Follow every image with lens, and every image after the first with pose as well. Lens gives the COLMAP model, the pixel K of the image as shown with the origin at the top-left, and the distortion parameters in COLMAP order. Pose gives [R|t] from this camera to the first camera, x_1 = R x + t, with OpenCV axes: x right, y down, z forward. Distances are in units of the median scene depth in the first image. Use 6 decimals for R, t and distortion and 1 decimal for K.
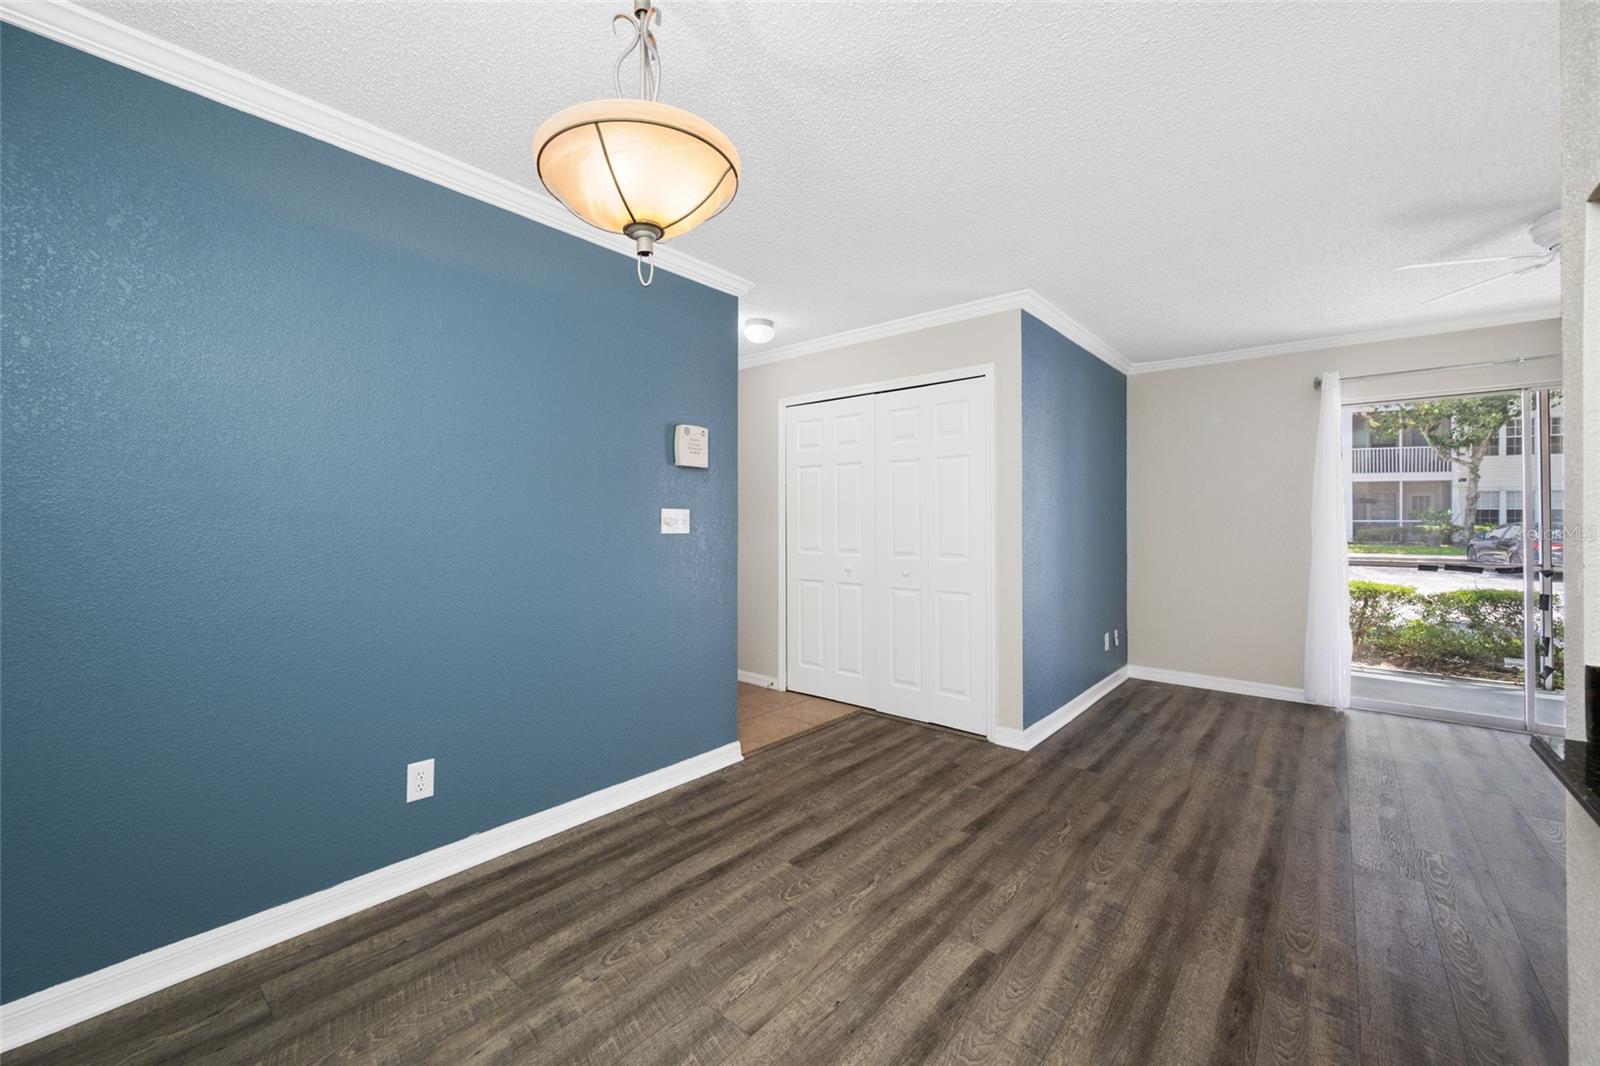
lens RADIAL K [[636.3, 0, 803.0], [0, 636.3, 518.3], [0, 0, 1]] dist [0.000324, -0.000196]
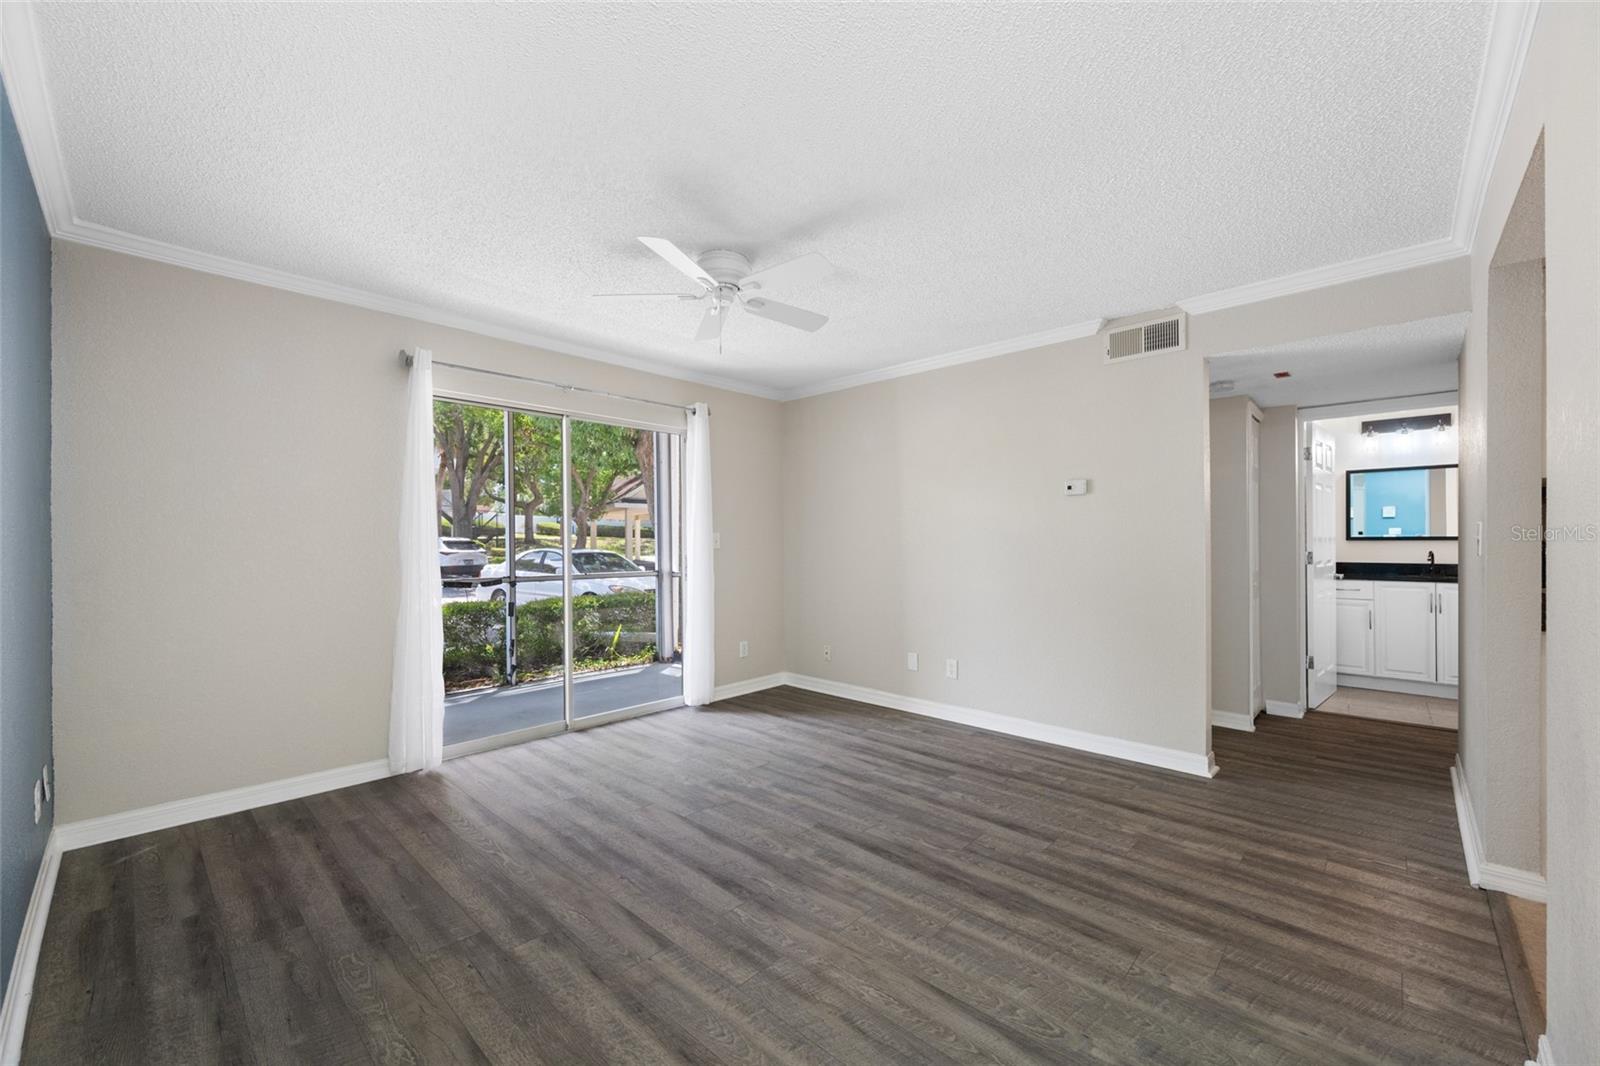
lens RADIAL K [[632.0, 0, 801.5], [0, 632.0, 534.7], [0, 0, 1]] dist [0.000397, 0.000027]
pose [[0.050029, 0.011605, 0.998680, 0.093786], [-0.008571, 0.999901, -0.011189, 0.009296], [-0.998711, -0.008000, 0.050123, 0.755998]]
